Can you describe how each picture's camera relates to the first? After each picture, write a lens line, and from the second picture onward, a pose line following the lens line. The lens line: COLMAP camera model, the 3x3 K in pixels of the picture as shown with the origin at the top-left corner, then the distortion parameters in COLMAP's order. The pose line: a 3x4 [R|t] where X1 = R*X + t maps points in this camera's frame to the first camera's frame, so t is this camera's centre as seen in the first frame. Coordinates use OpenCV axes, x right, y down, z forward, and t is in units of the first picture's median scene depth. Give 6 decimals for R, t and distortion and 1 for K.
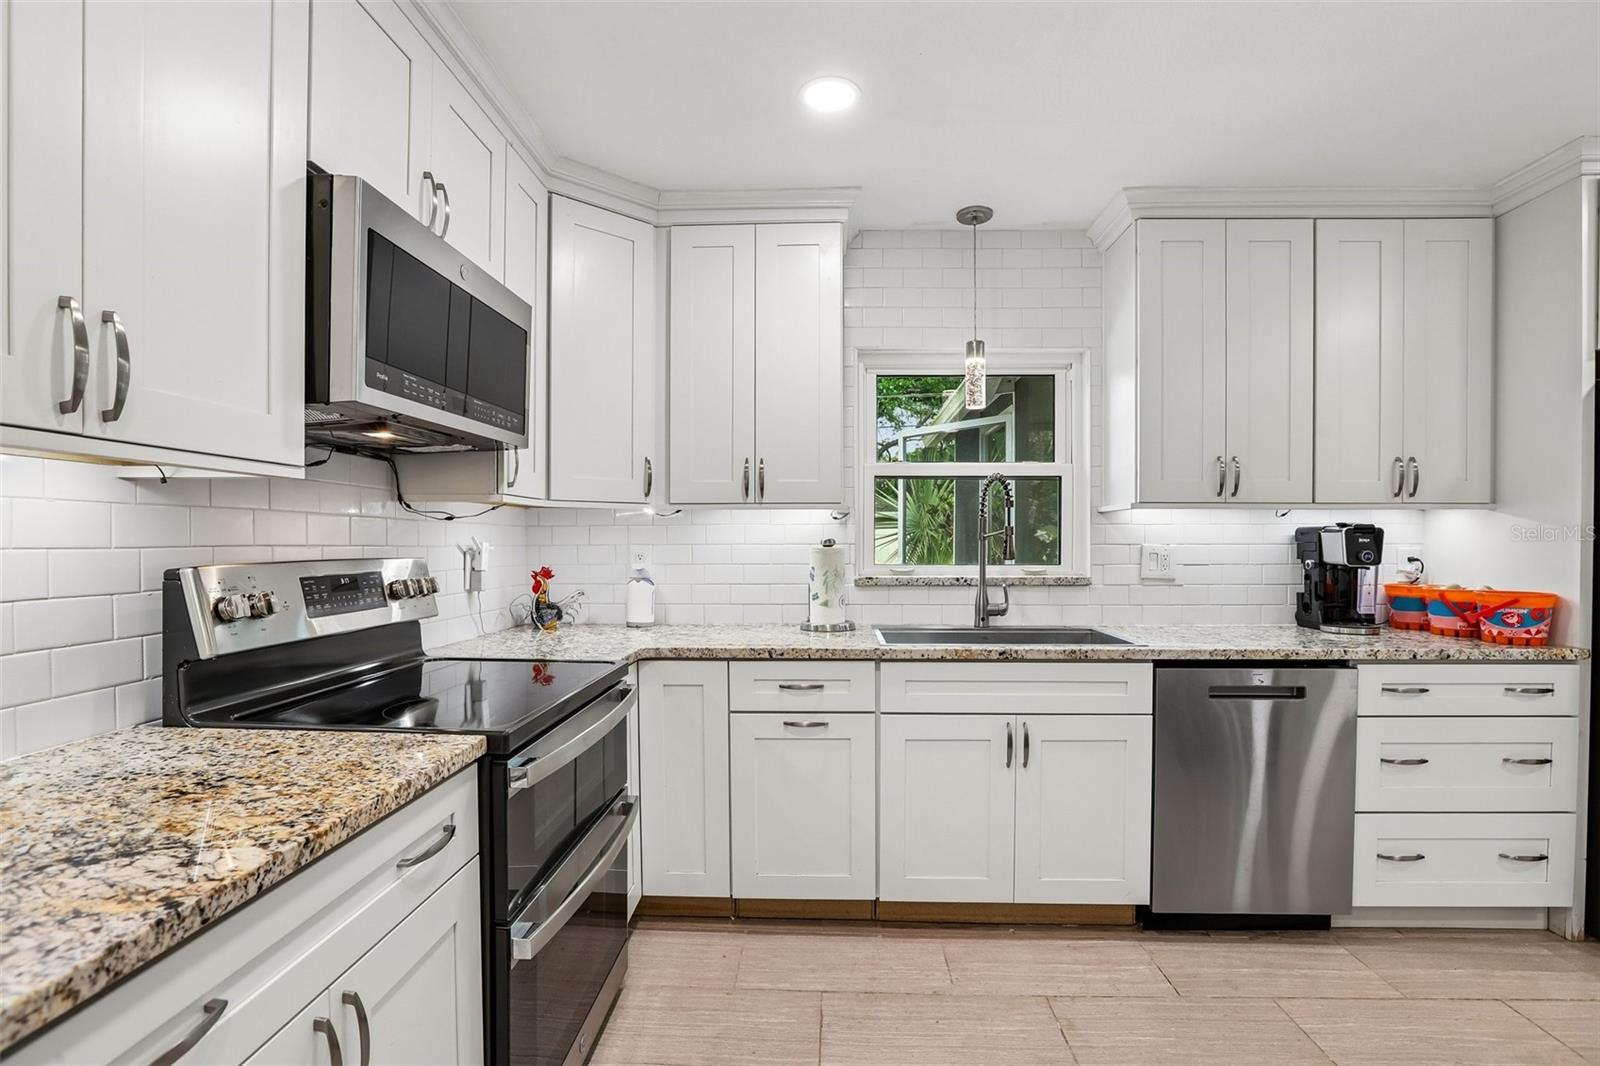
lens RADIAL K [[732.1, 0, 798.8], [0, 732.1, 550.4], [0, 0, 1]] dist [-0.045478, 0.013522]
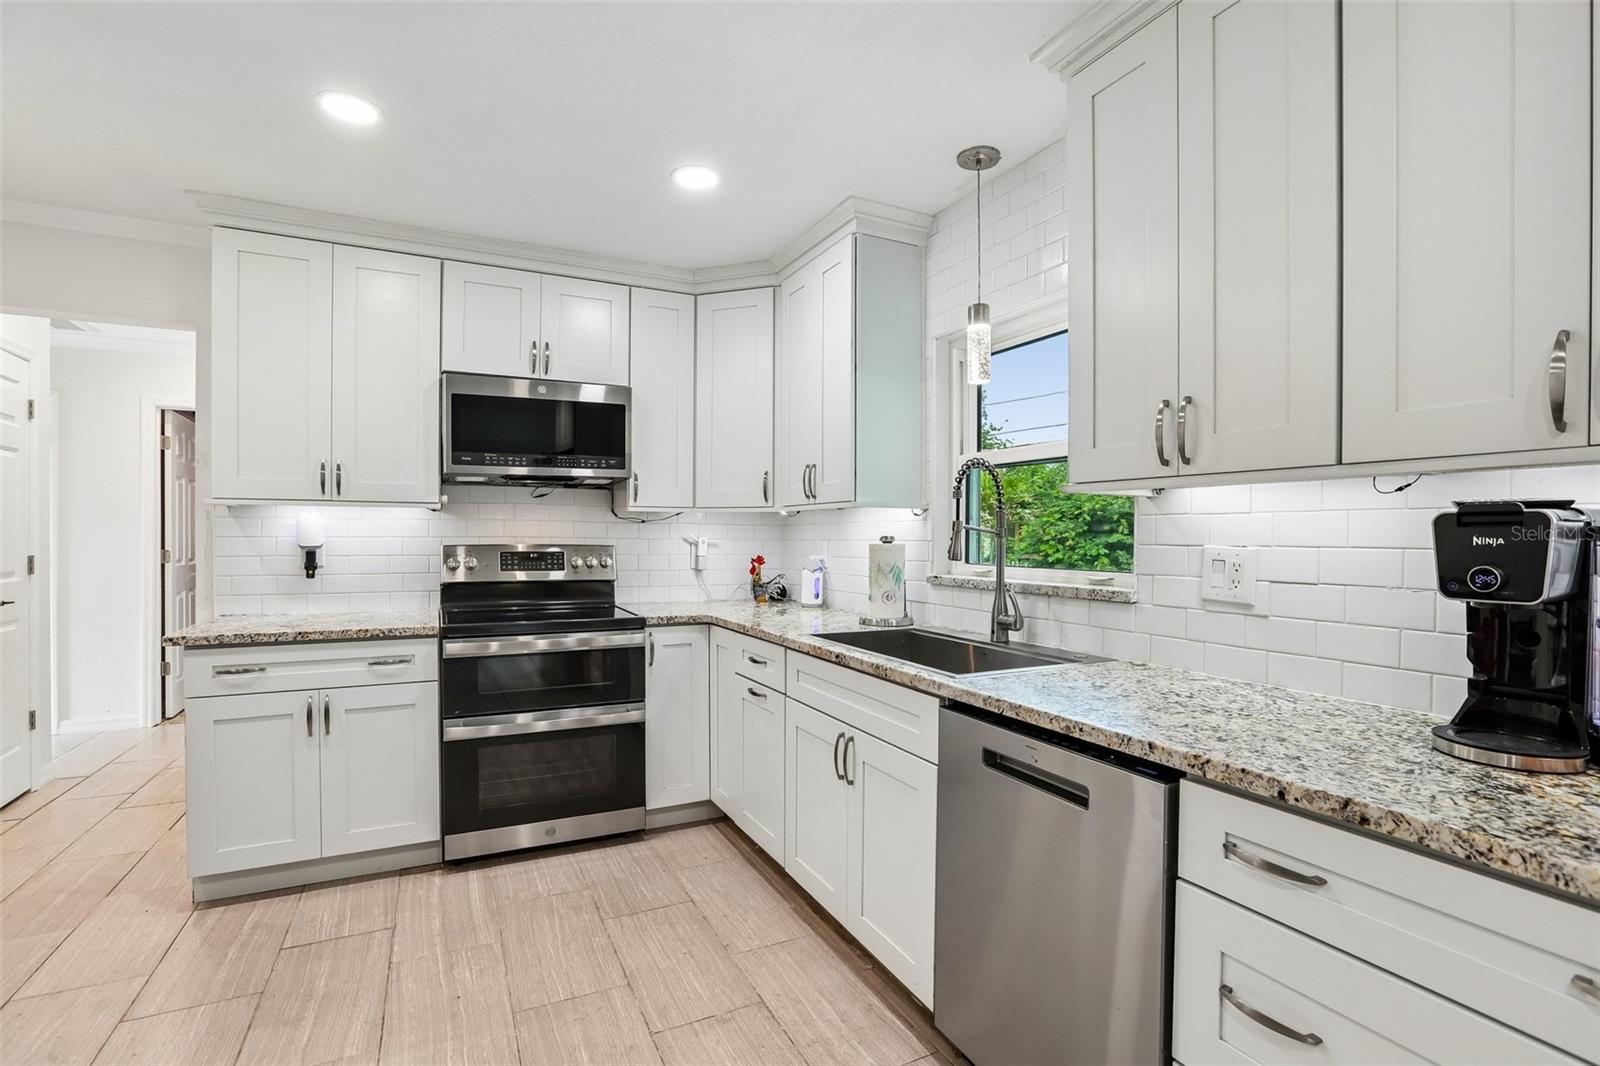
lens RADIAL K [[730.3, 0, 798.1], [0, 730.3, 539.1], [0, 0, 1]] dist [-0.060098, 0.024360]
pose [[0.489453, 0.007156, -0.872000, 0.988784], [-0.017321, 0.999849, -0.001517, -0.007866], [0.871858, 0.015846, 0.489503, 0.451290]]
